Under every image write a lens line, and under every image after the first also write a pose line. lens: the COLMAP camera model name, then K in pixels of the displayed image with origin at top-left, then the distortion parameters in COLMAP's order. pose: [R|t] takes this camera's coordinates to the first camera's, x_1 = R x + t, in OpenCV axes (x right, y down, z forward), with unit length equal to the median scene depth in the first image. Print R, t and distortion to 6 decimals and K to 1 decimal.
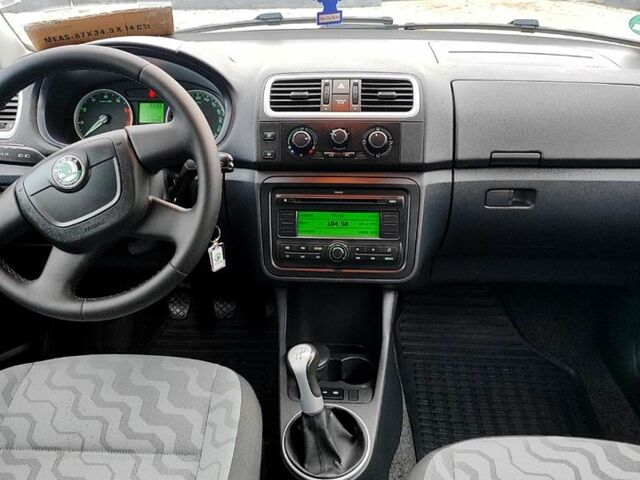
lens RADIAL K [[594.7, 0, 320.0], [0, 594.7, 240.0], [0, 0, 1]] dist [-0.003733, -0.011411]
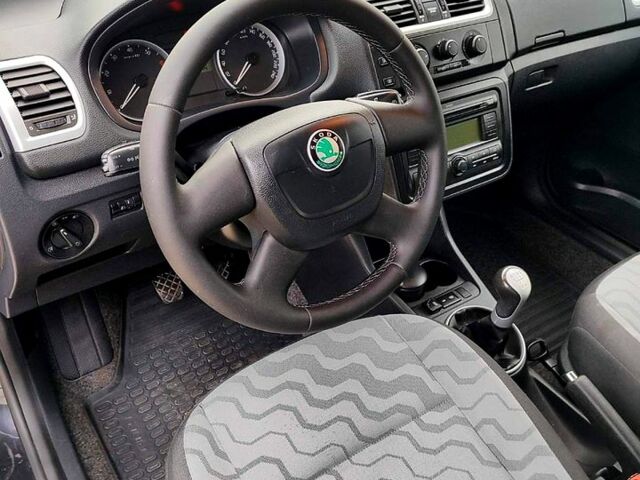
lens RADIAL K [[594.7, 0, 320.0], [0, 594.7, 240.0], [0, 0, 1]] dist [-0.003733, -0.011411]
pose [[0.808107, -0.334100, 0.485118, -0.692023], [0.241624, 0.939121, 0.244275, -0.163745], [-0.537197, -0.080184, 0.839637, 0.273835]]
